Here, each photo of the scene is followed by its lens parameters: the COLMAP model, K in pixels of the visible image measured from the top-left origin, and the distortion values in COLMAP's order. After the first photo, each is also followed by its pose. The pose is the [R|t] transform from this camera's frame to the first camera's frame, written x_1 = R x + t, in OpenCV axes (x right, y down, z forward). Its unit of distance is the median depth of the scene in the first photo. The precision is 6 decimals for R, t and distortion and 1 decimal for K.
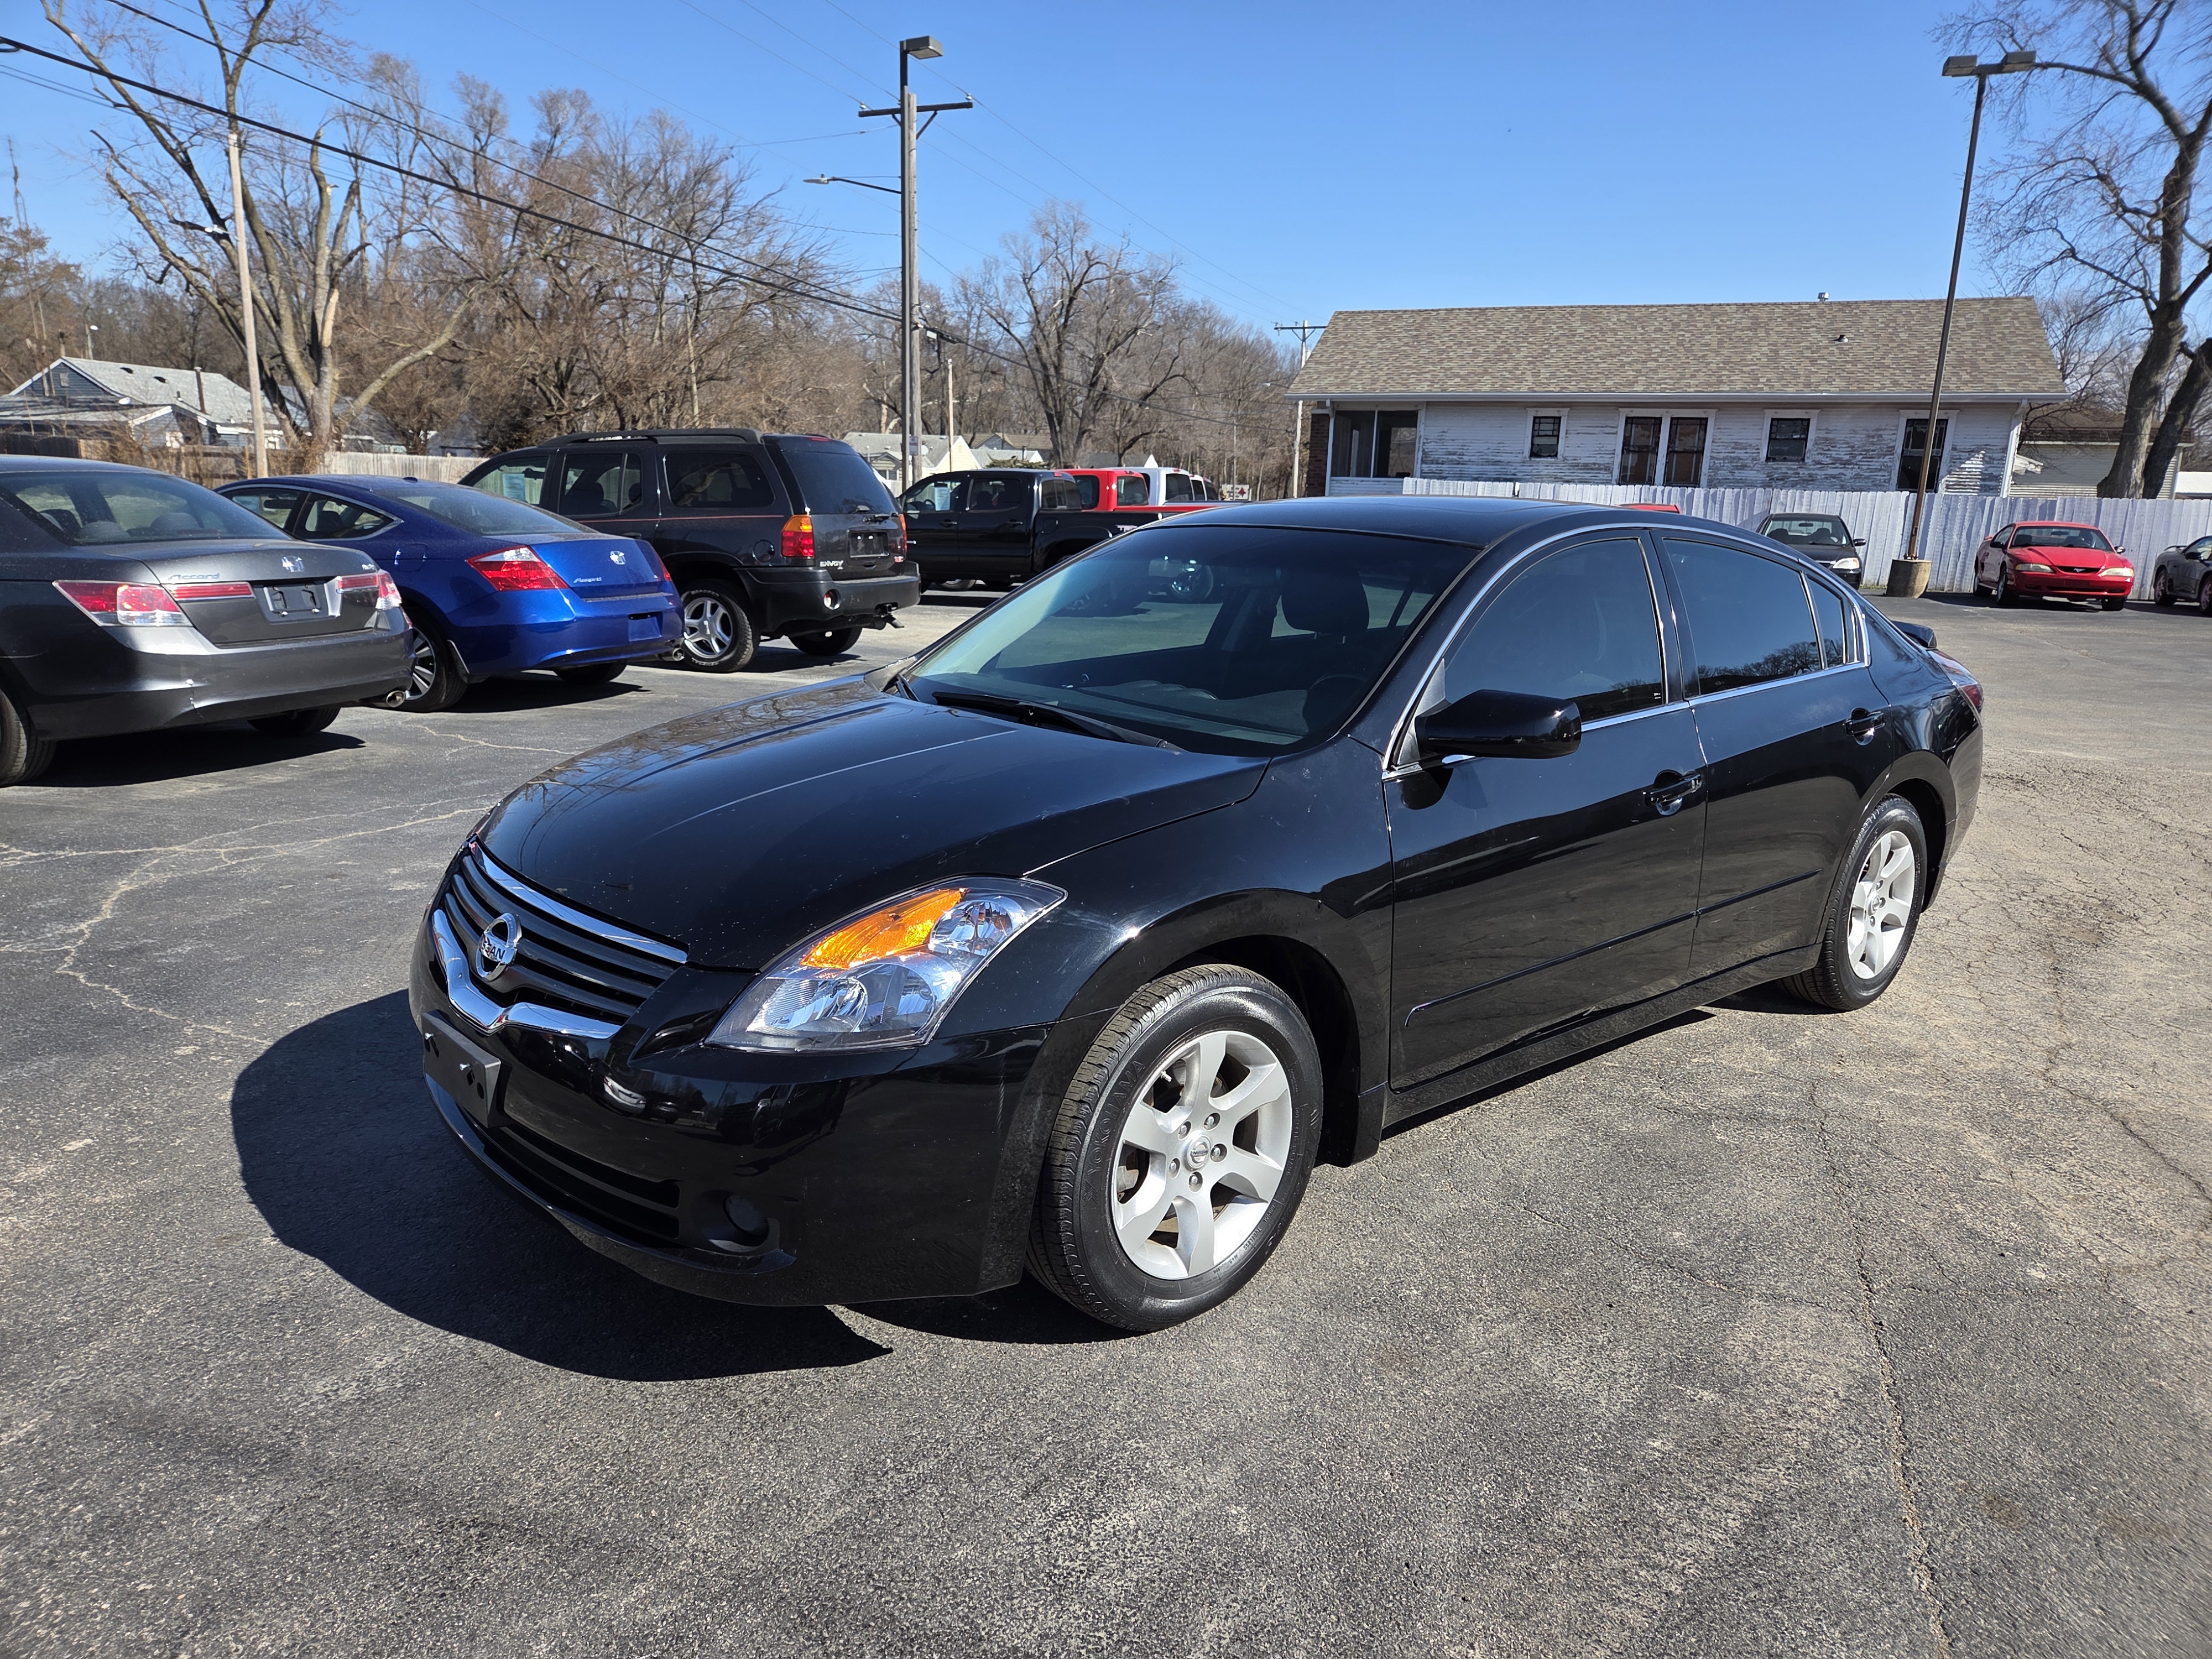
lens RADIAL K [[1466.6, 0, 1110.8], [0, 1466.6, 828.6], [0, 0, 1]] dist [0.064431, -0.052295]
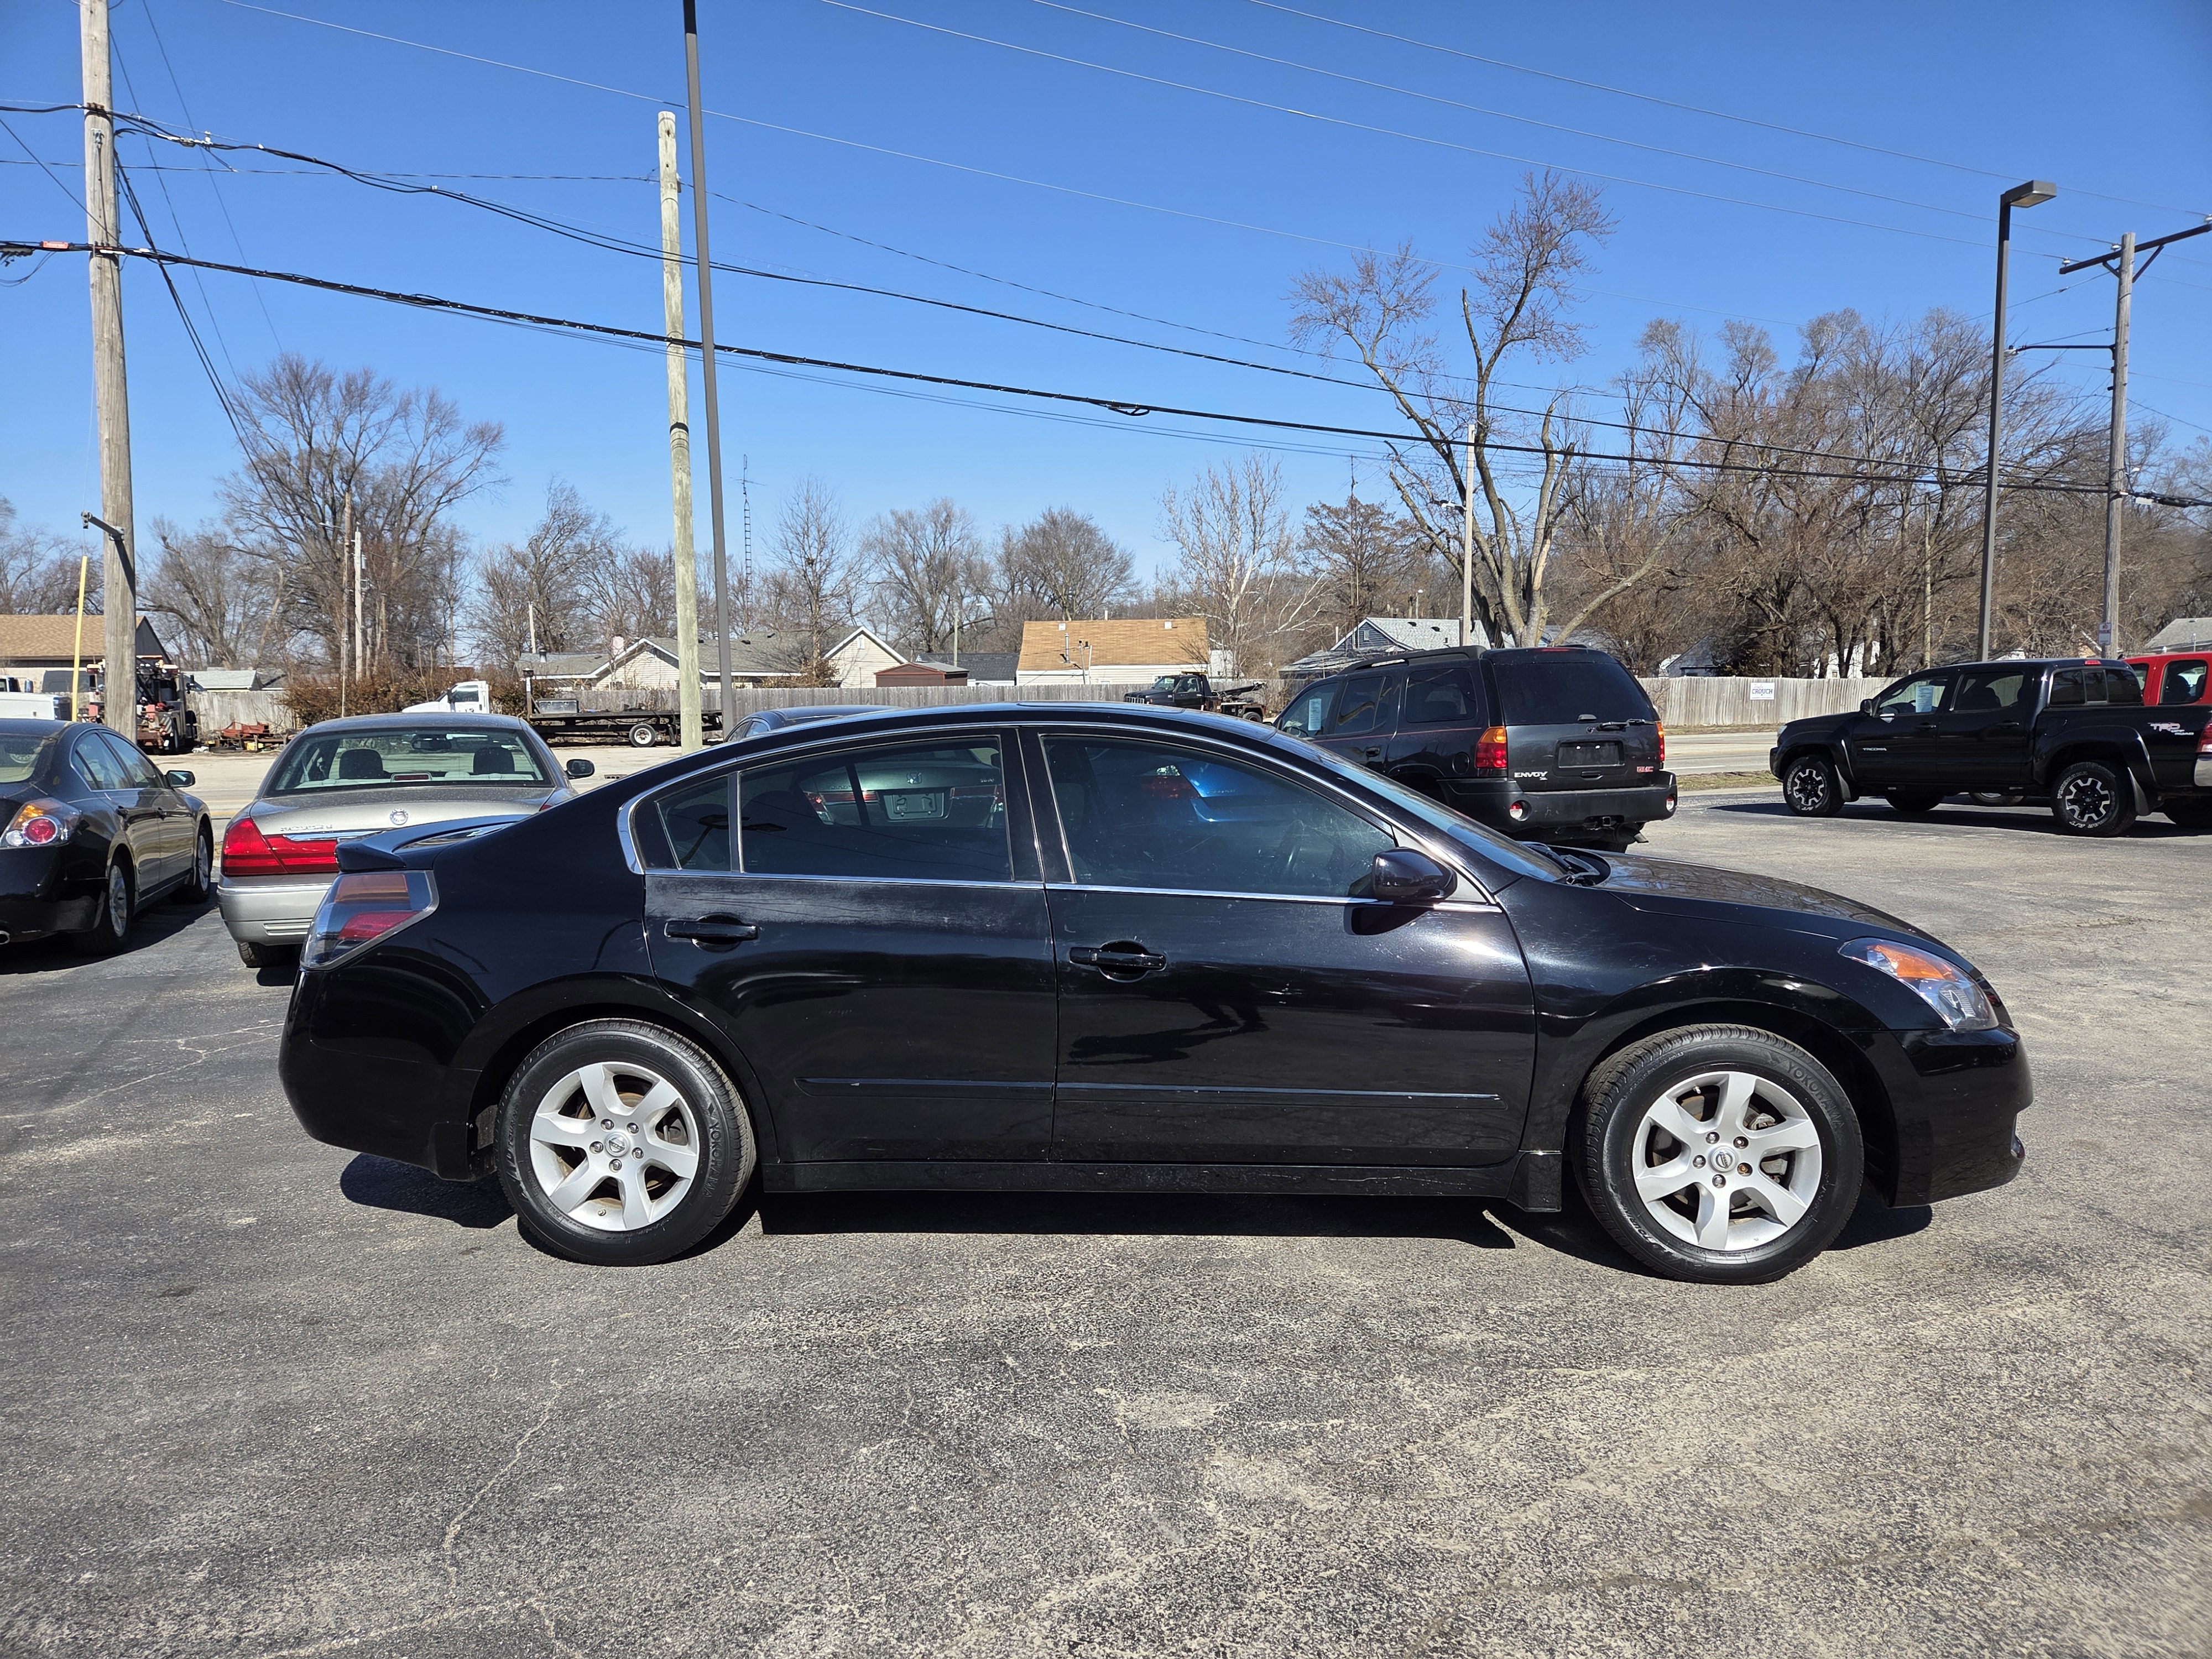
lens RADIAL K [[1458.0, 0, 1103.6], [0, 1458.0, 860.1], [0, 0, 1]] dist [0.063418, -0.052117]
pose [[0.678720, 0.041880, -0.733202, 0.098887], [-0.129862, 0.989484, -0.063694, -0.007667], [0.722824, 0.138445, 0.677021, 0.044276]]
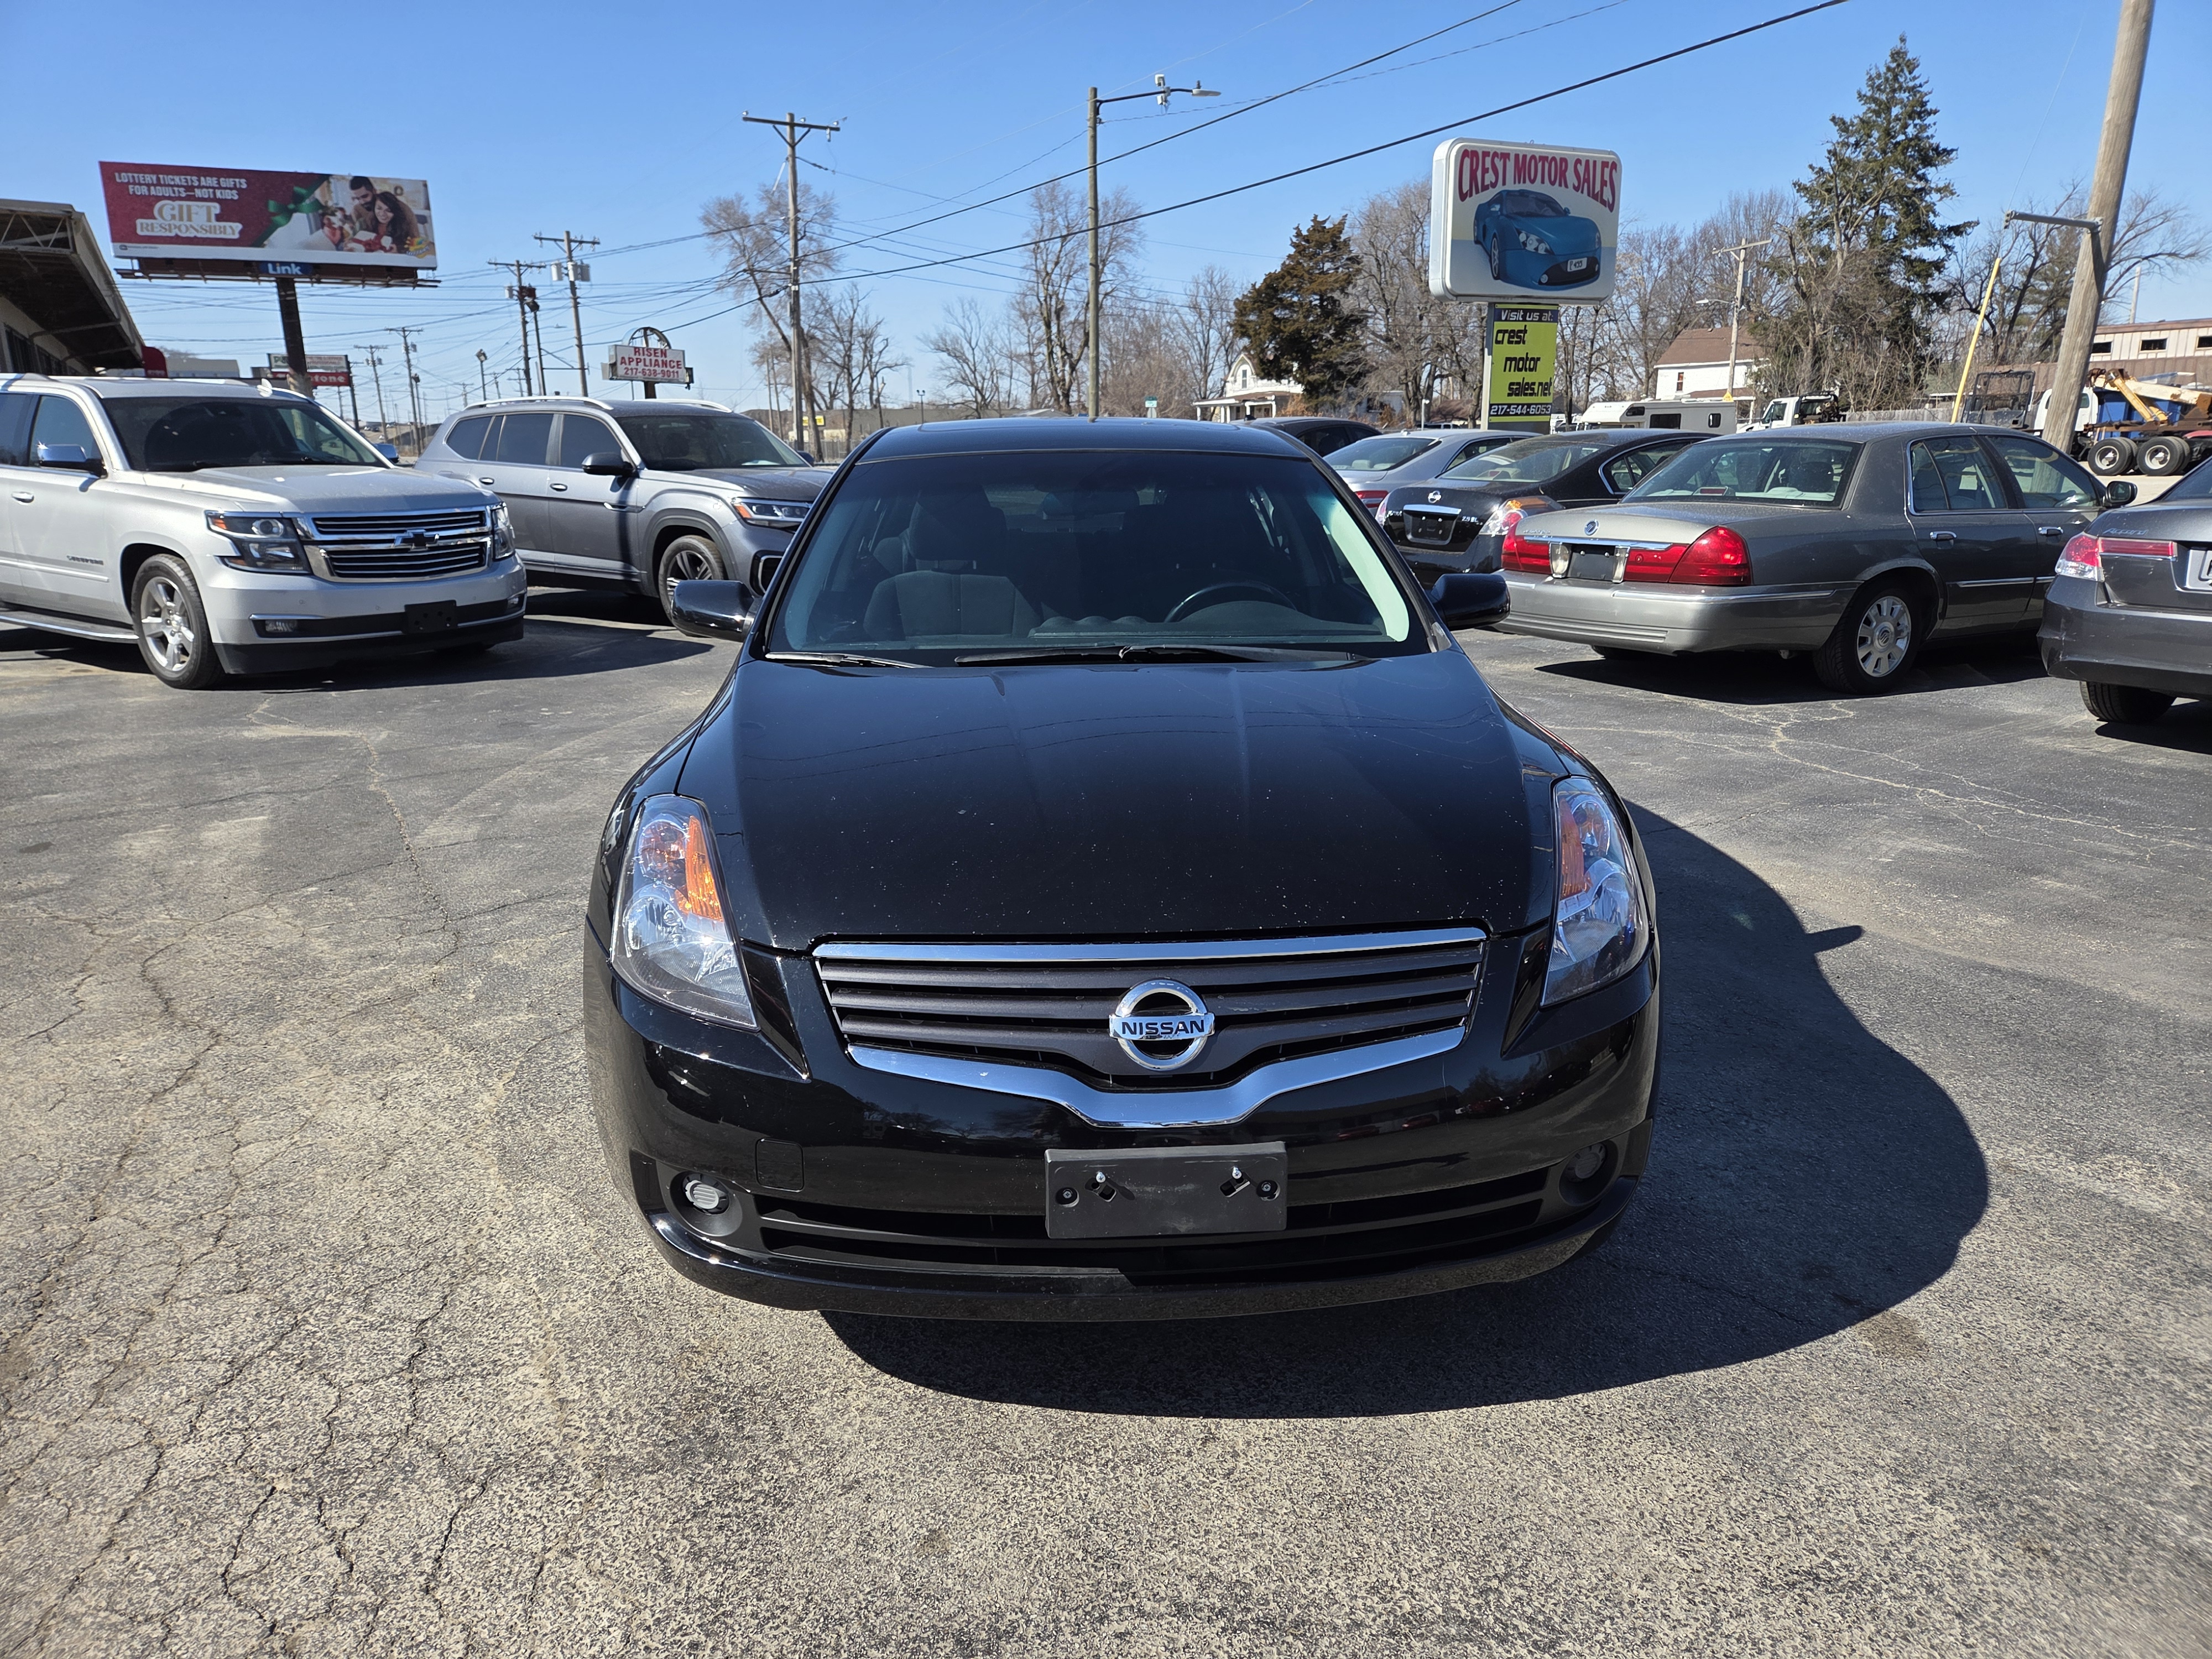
lens RADIAL K [[1466.6, 0, 1110.8], [0, 1466.6, 828.6], [0, 0, 1]] dist [0.064431, -0.052295]
pose [[-0.636147, 0.175374, -0.751373, 0.097694], [-0.176020, 0.915159, 0.362630, -0.039639], [0.751222, 0.362943, -0.551306, 0.193975]]
